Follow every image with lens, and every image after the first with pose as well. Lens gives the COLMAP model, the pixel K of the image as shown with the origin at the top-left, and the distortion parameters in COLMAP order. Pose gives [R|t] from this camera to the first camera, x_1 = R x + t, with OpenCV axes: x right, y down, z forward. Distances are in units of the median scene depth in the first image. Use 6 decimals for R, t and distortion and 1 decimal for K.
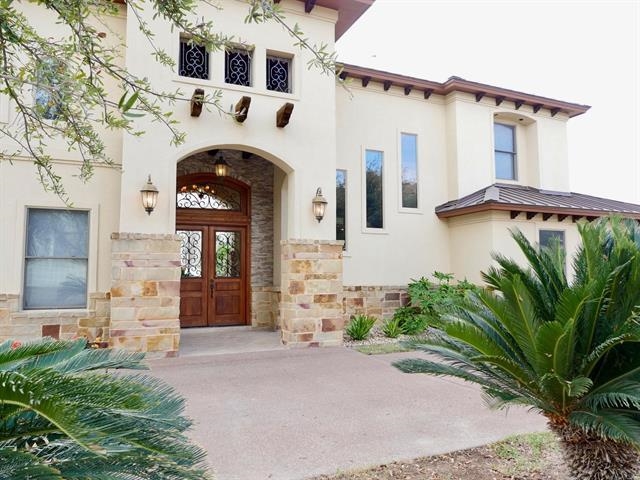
lens RADIAL K [[462.3, 0, 320.0], [0, 462.3, 240.0], [0, 0, 1]] dist [-0.010316, -0.002876]
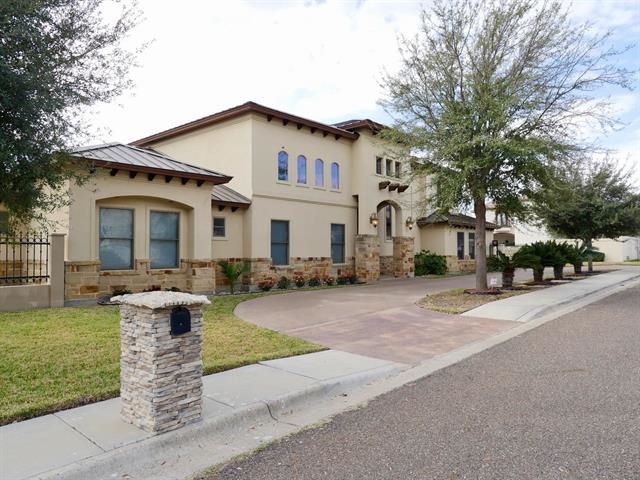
lens RADIAL K [[462.3, 0, 320.0], [0, 462.3, 240.0], [0, 0, 1]] dist [-0.010316, -0.002876]
pose [[0.891472, 0.003570, 0.453062, -1.623671], [-0.015020, 0.999652, 0.021678, -0.030218], [-0.452827, -0.026130, 0.891215, -1.084652]]
